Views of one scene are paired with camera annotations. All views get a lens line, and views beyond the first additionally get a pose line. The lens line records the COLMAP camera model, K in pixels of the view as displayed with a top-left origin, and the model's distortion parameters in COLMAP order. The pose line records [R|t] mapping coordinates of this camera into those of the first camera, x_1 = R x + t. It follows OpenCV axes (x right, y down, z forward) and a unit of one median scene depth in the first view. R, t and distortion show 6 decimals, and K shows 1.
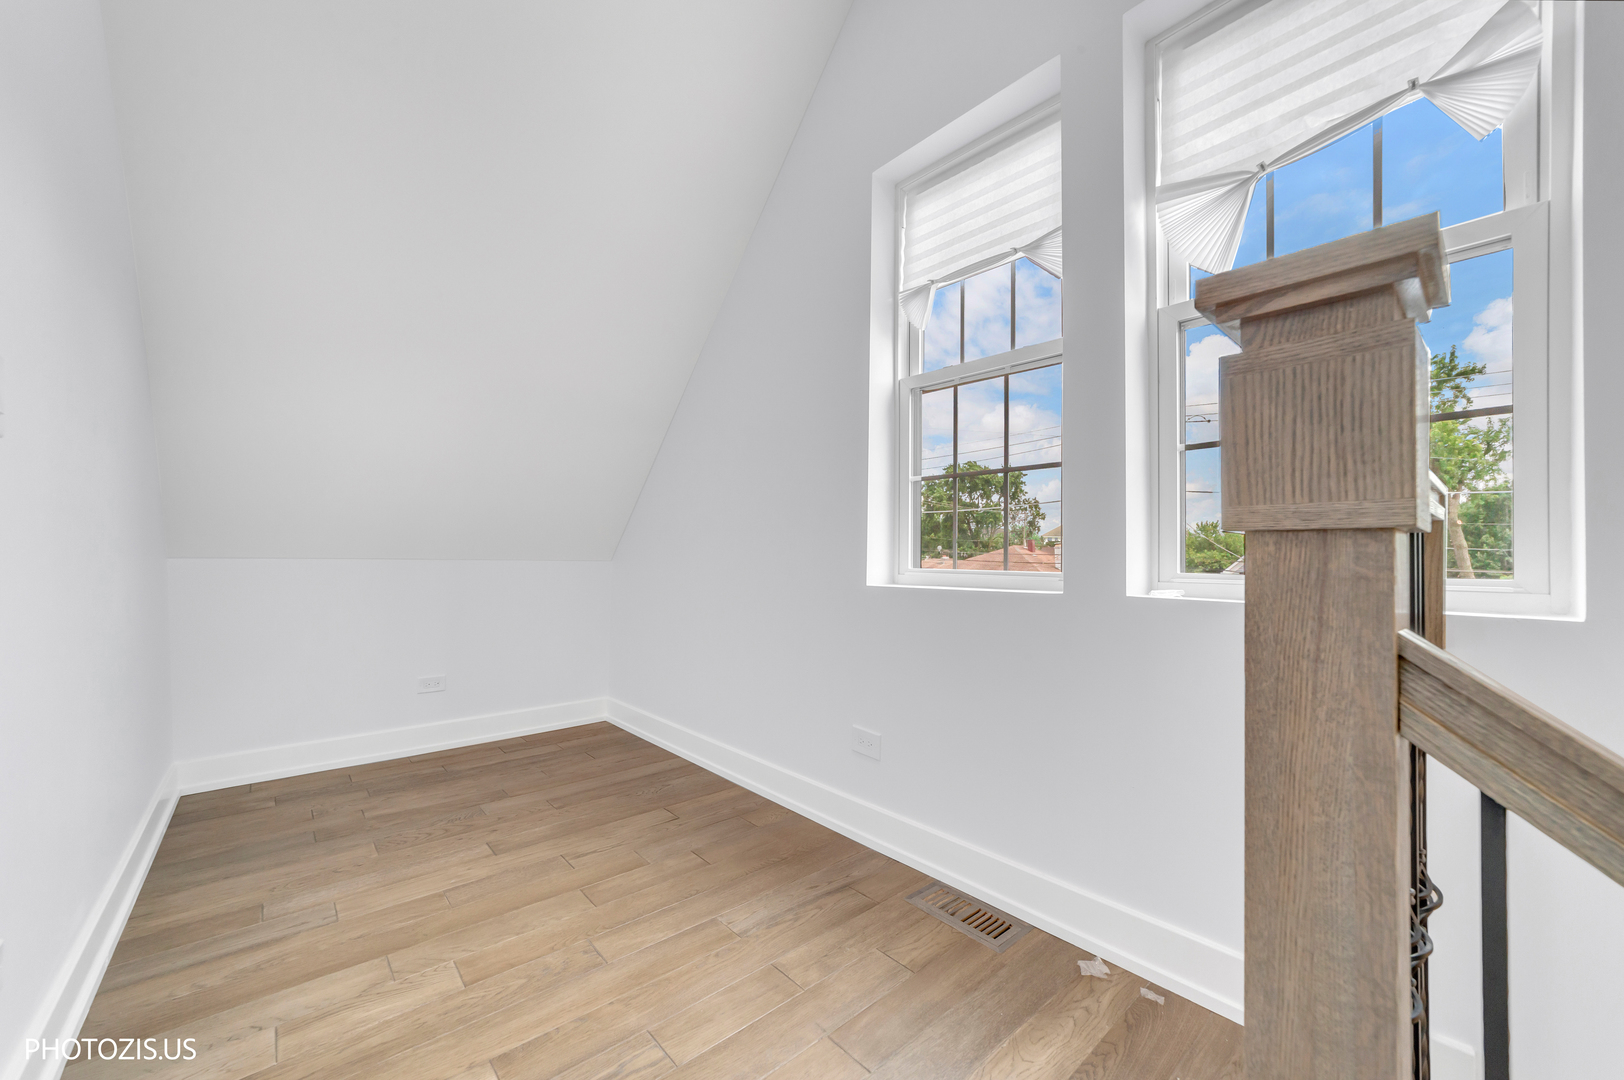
lens RADIAL K [[629.7, 0, 817.6], [0, 629.7, 553.3], [0, 0, 1]] dist [-0.006005, 0.001099]
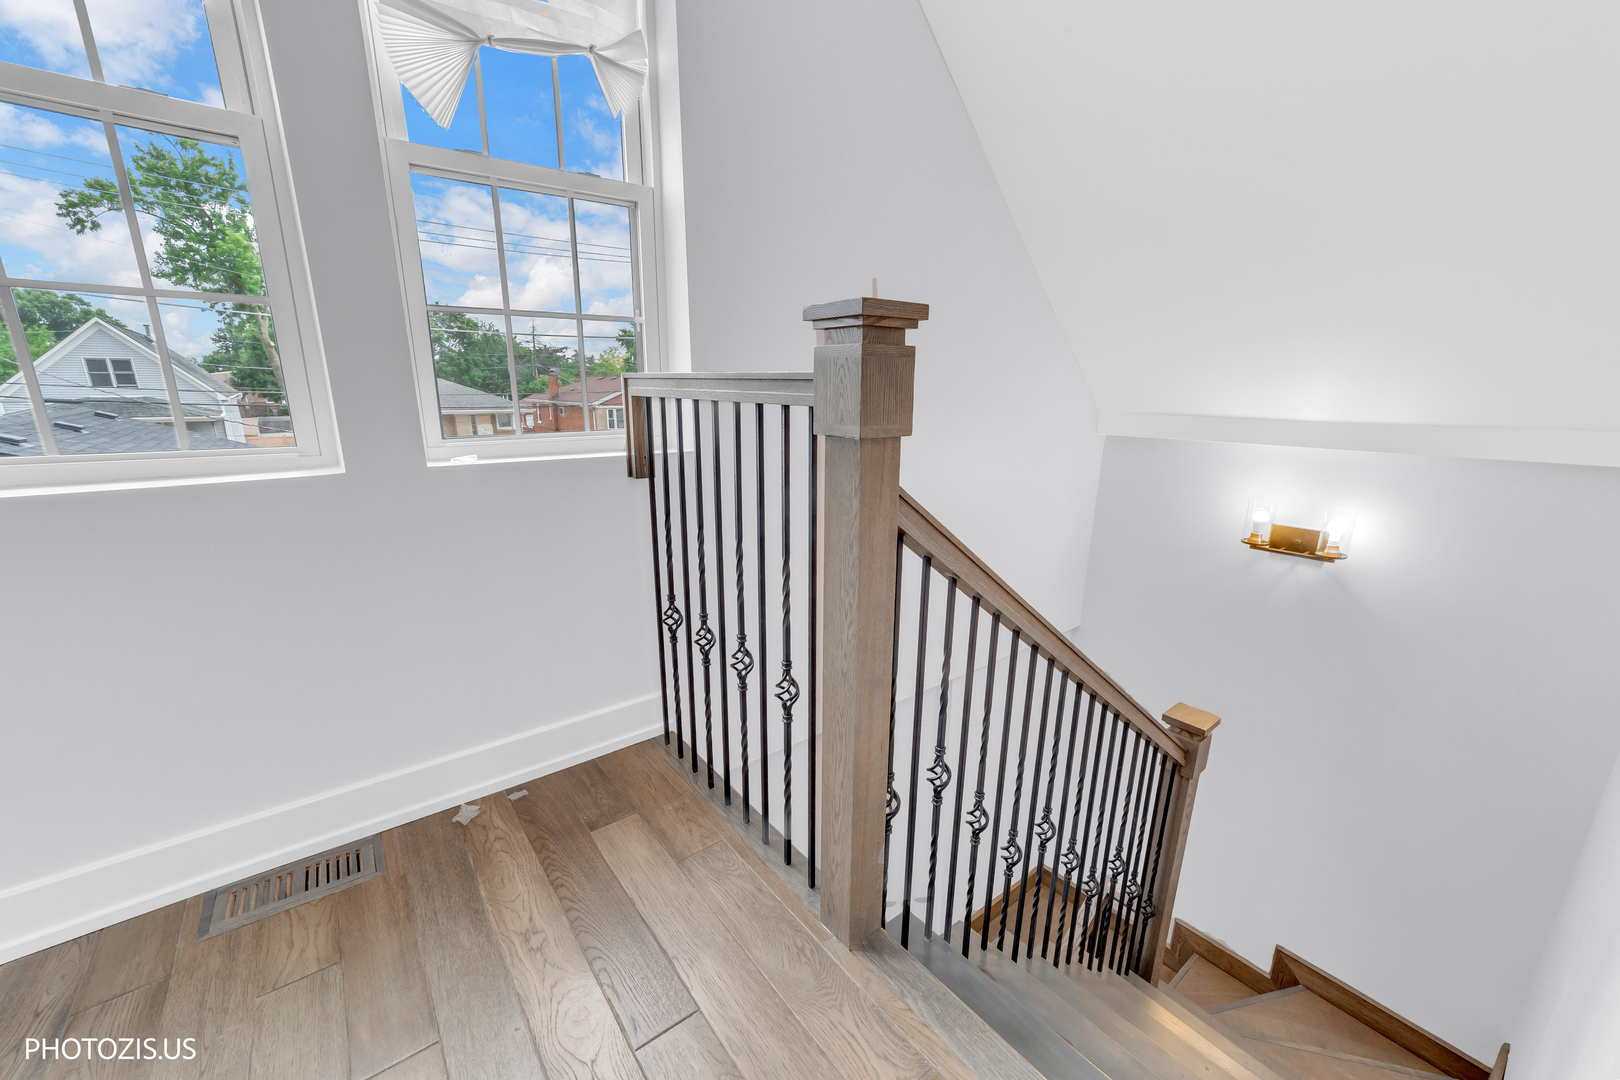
lens RADIAL K [[628.2, 0, 816.8], [0, 628.2, 549.3], [0, 0, 1]] dist [-0.006005, 0.001099]
pose [[0.075050, -0.259874, 0.962722, -0.479760], [-0.011619, 0.965151, 0.261436, -0.077969], [-0.997112, -0.030807, 0.069416, 0.365222]]
